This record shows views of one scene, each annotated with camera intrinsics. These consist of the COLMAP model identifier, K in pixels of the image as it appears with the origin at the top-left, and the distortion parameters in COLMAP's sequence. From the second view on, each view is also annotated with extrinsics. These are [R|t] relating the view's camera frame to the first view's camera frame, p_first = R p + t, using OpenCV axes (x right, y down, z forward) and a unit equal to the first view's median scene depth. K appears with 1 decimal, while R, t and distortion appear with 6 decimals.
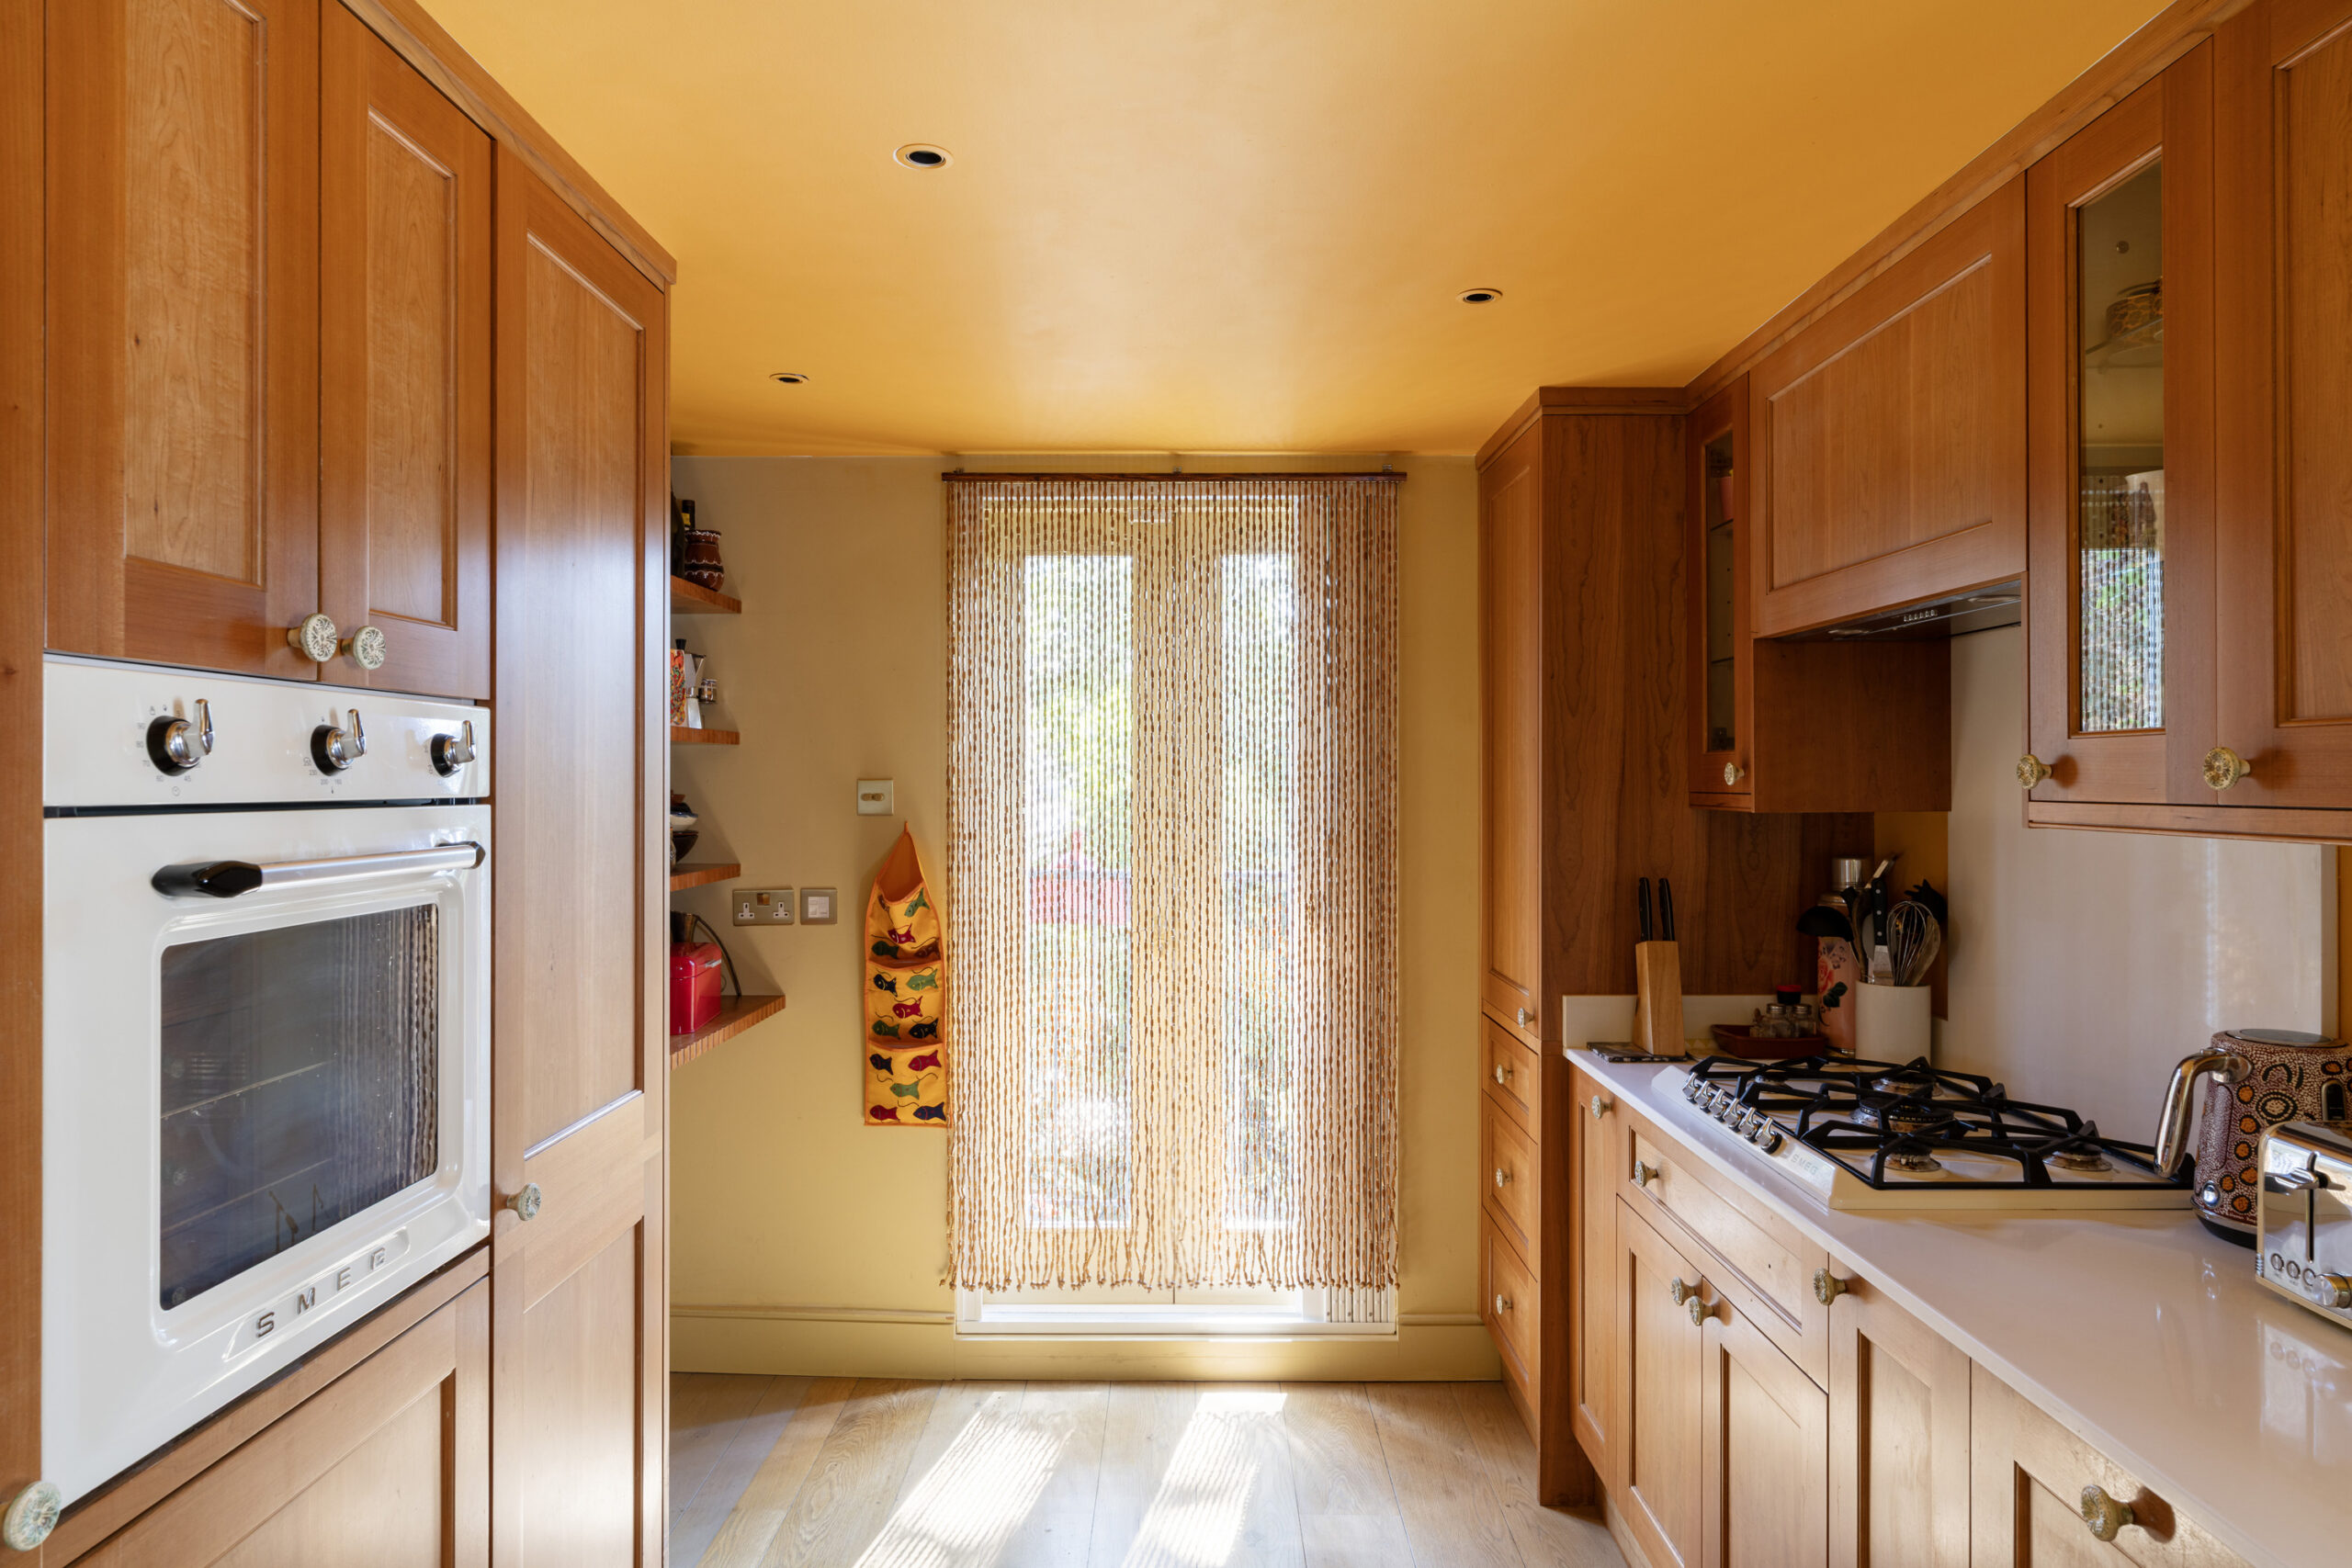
lens RADIAL K [[1421.7, 0, 1176.4], [0, 1421.7, 779.0], [0, 0, 1]] dist [-0.000033, -0.000013]
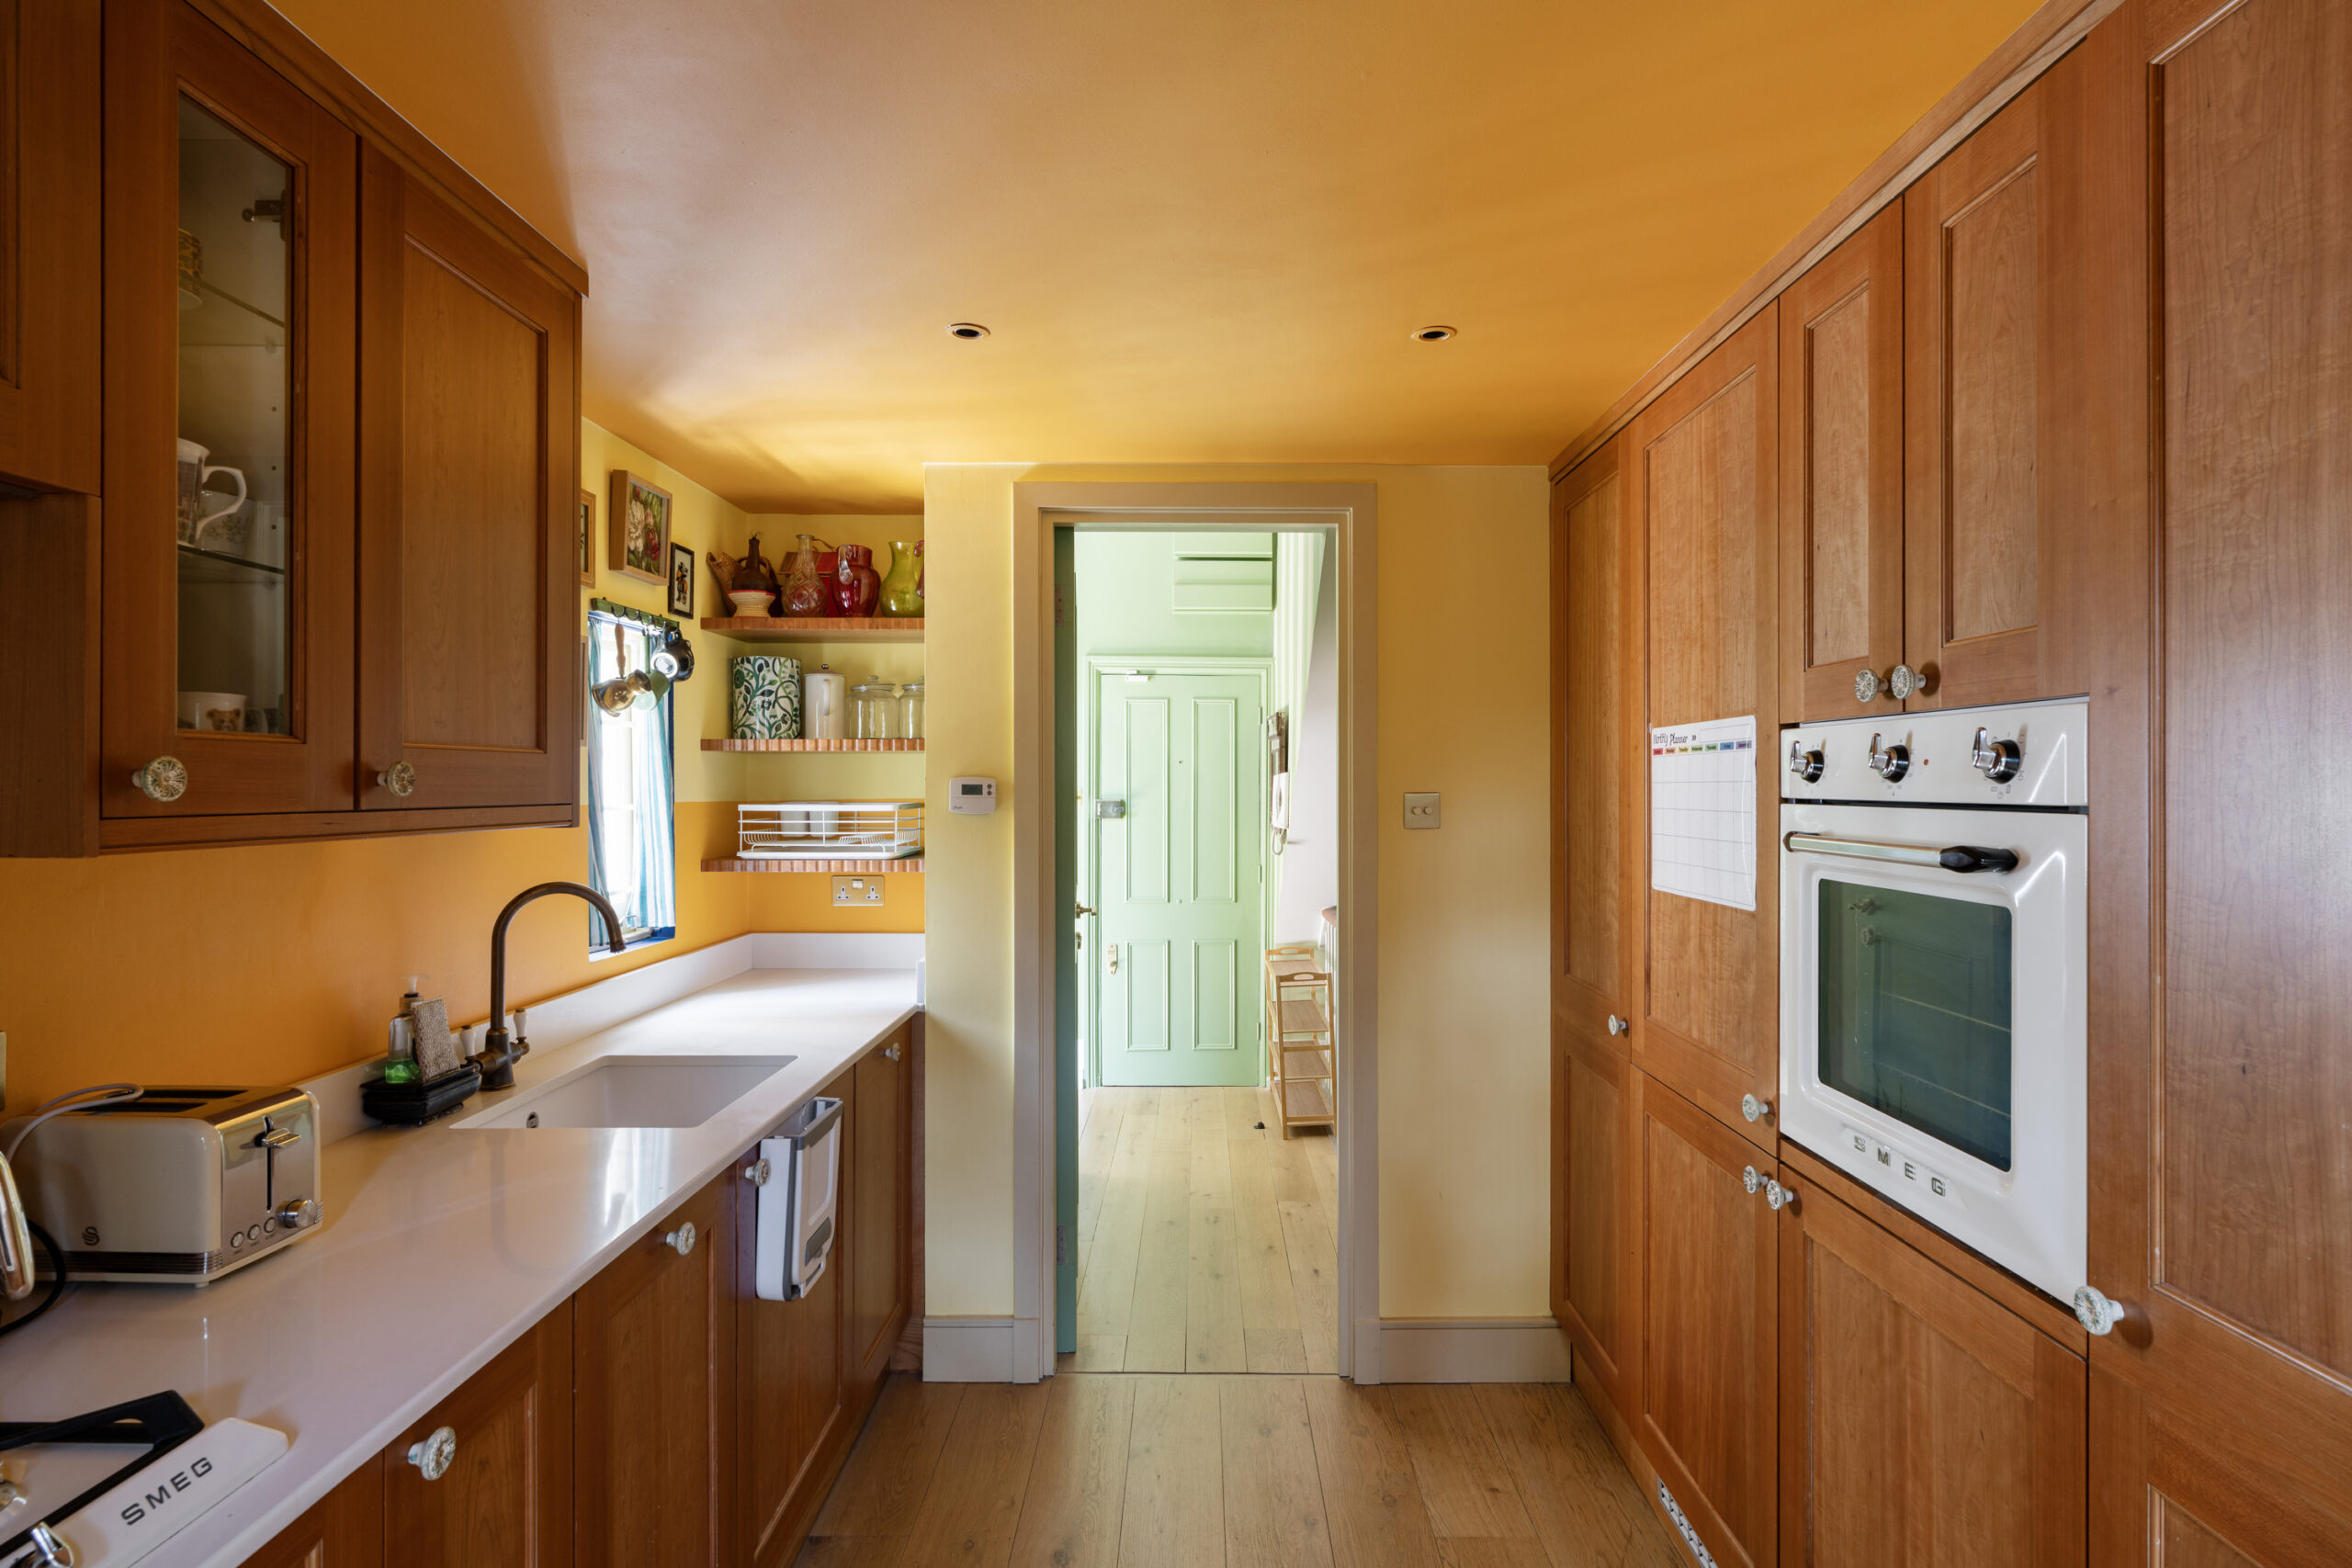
lens RADIAL K [[1182.6, 0, 1177.1], [0, 1182.6, 781.2], [0, 0, 1]] dist [0.001299, 0.000120]
pose [[-0.999934, 0.011206, -0.002351, 0.081823], [0.011211, 0.999935, -0.002003, -0.009270], [0.002329, -0.002029, -0.999995, 2.124002]]
